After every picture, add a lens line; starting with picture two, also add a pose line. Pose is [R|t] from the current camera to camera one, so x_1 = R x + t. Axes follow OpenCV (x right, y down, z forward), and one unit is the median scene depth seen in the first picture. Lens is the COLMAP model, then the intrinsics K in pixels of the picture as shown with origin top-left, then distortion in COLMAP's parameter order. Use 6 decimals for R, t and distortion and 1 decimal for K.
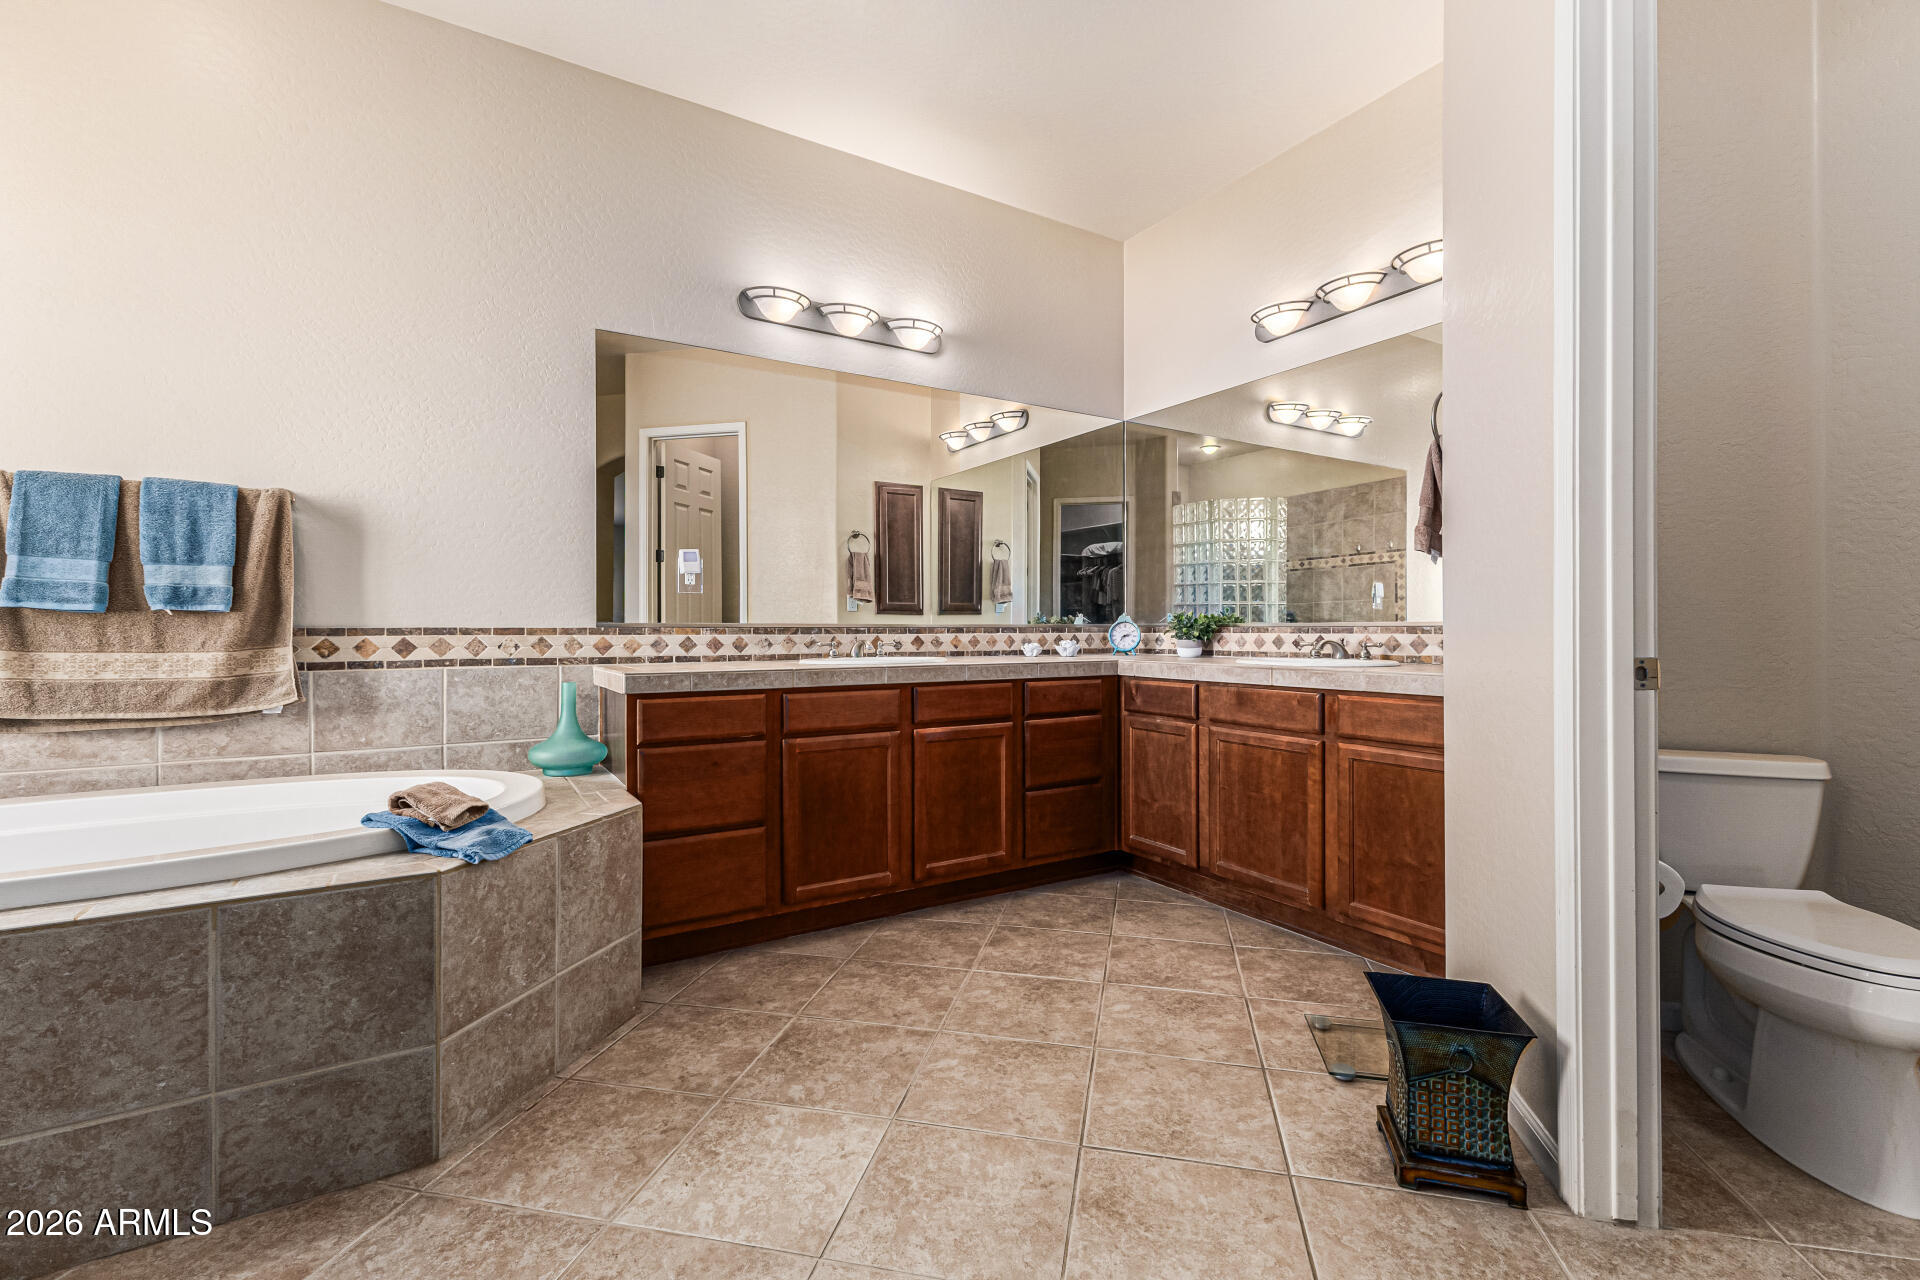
lens RADIAL K [[832.2, 0, 959.3], [0, 832.2, 630.9], [0, 0, 1]] dist [0.008896, 0.000260]
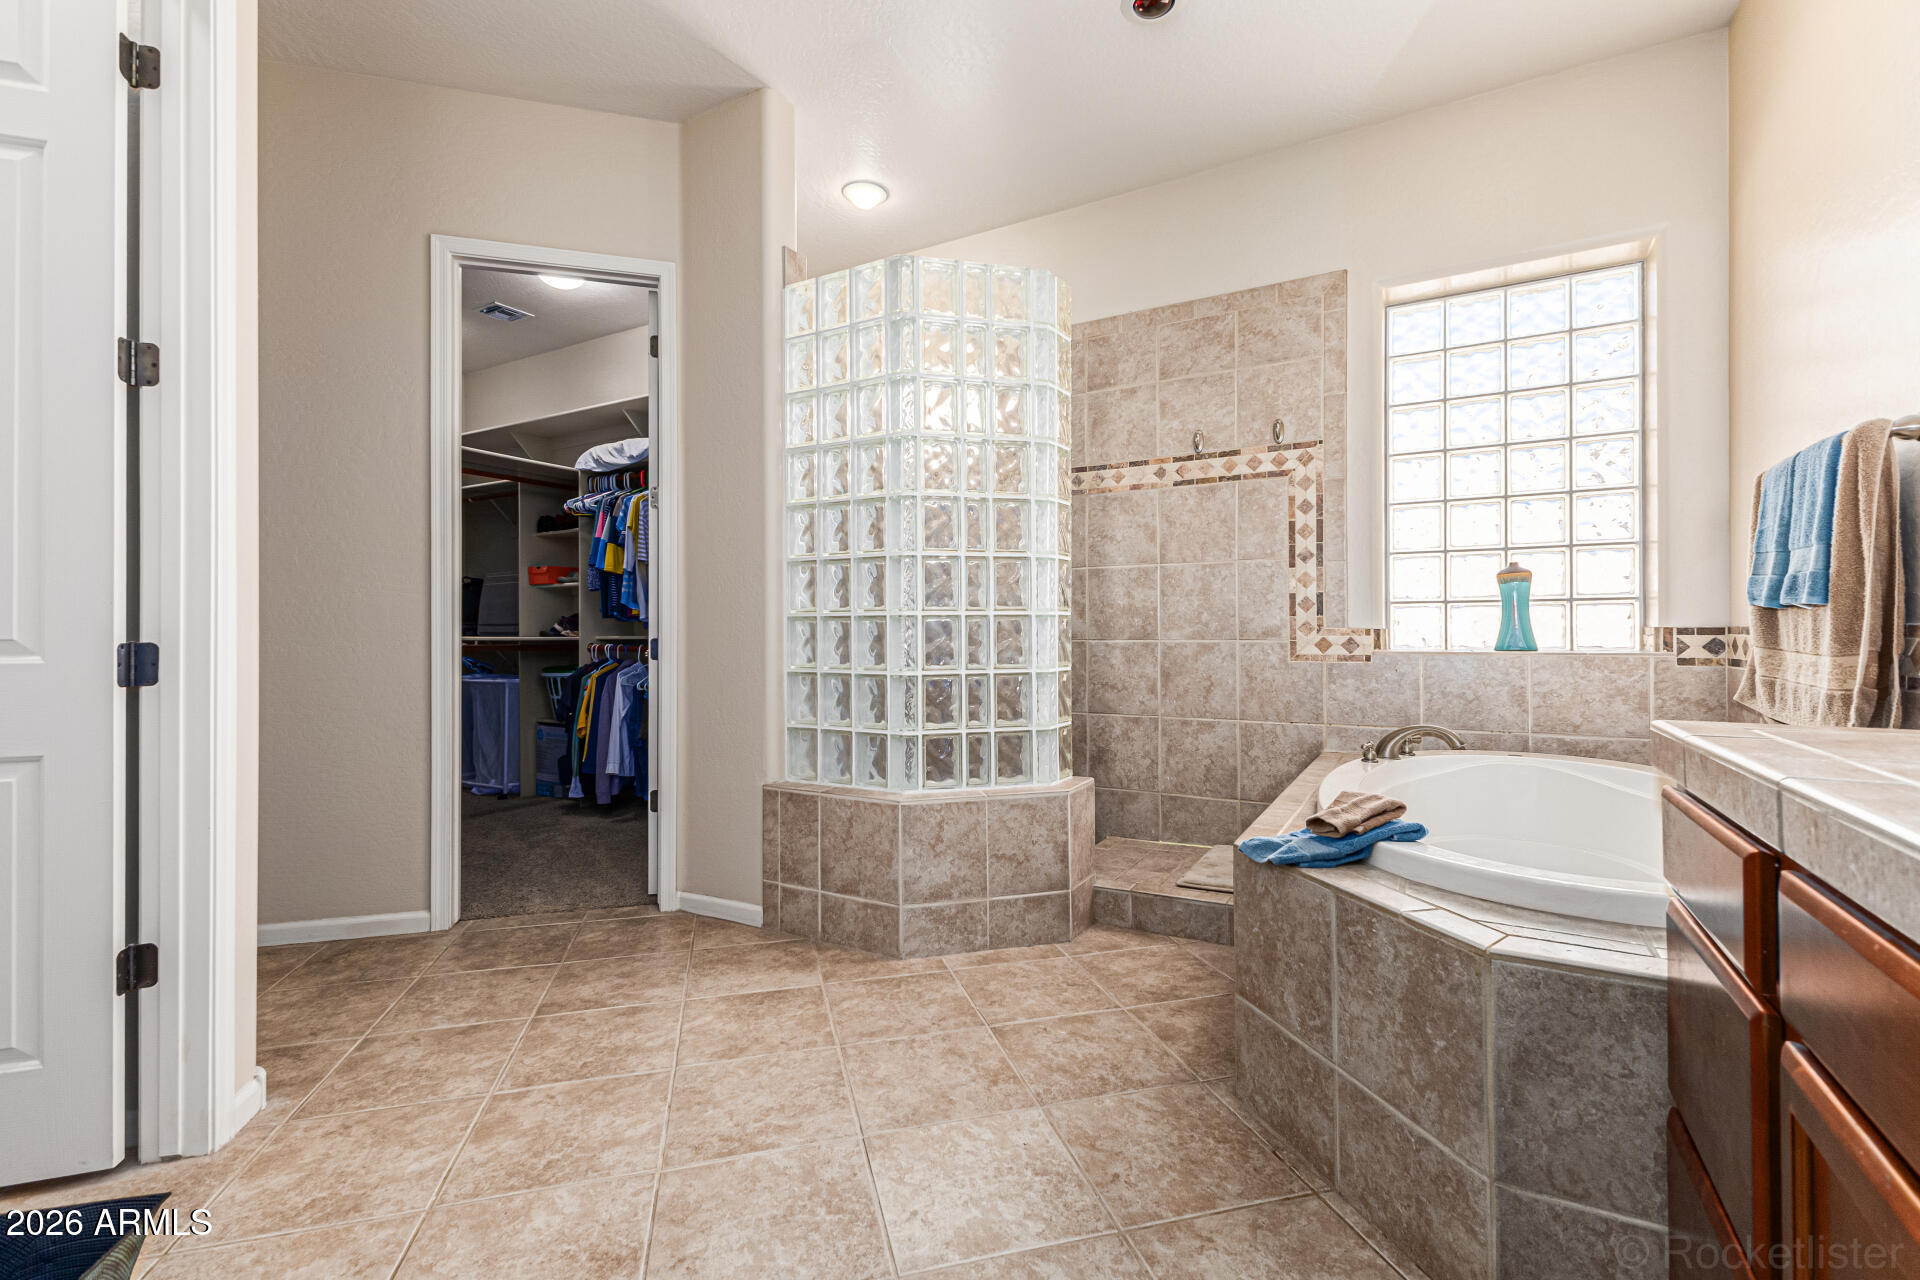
lens RADIAL K [[832.2, 0, 959.3], [0, 832.2, 630.9], [0, 0, 1]] dist [0.008896, 0.000260]
pose [[-0.878395, 0.005434, -0.477905, 0.152060], [0.004481, 0.999985, 0.003134, -0.004171], [0.477915, 0.000611, -0.878406, 1.109489]]
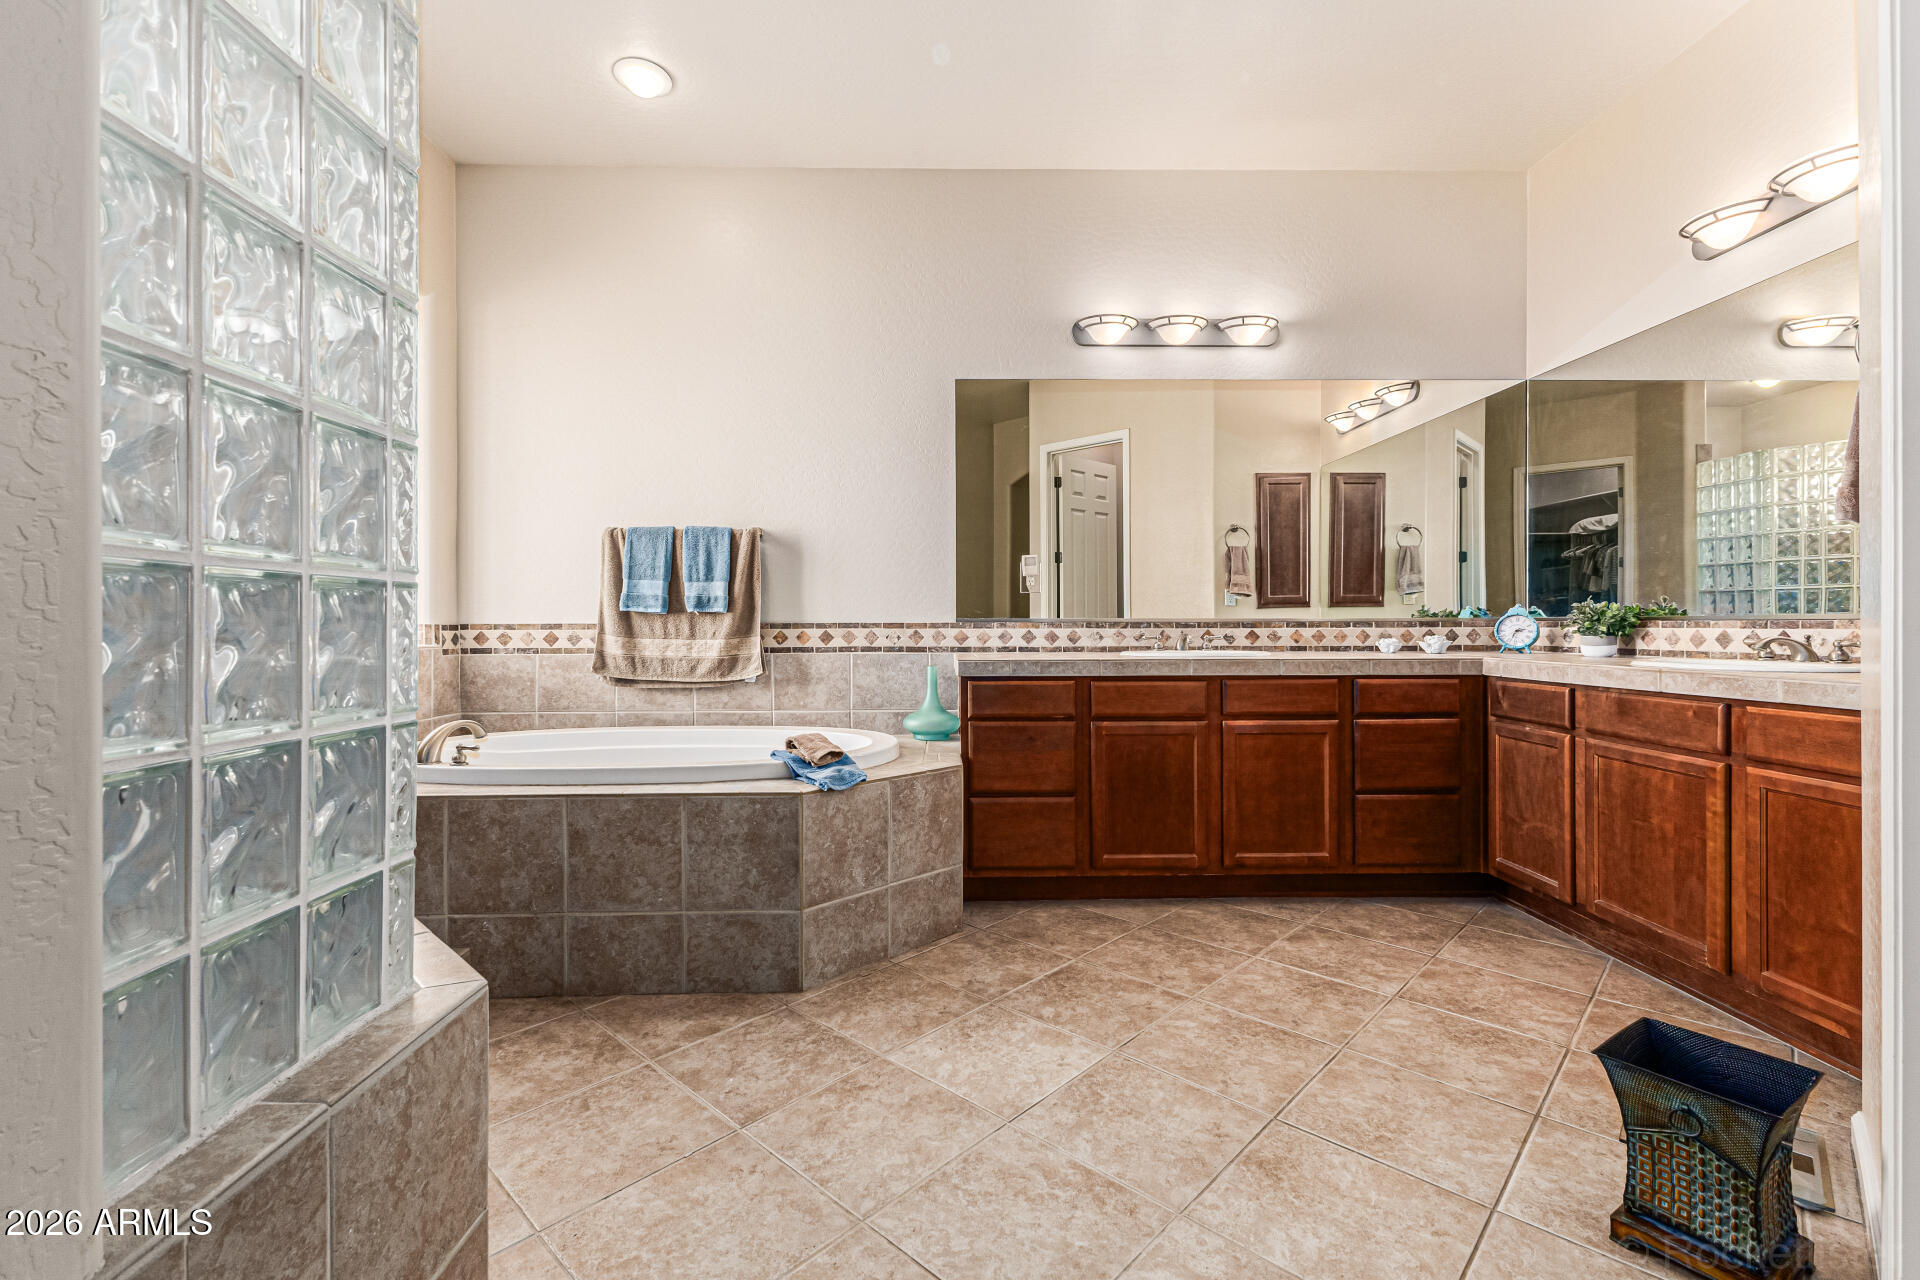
lens RADIAL K [[832.2, 0, 959.3], [0, 832.2, 630.9], [0, 0, 1]] dist [0.008896, 0.000260]
pose [[0.861933, 0.003565, -0.507010, 0.207382], [0.000176, 0.999973, 0.007330, -0.000765], [0.507022, -0.006407, 0.861909, -0.060732]]
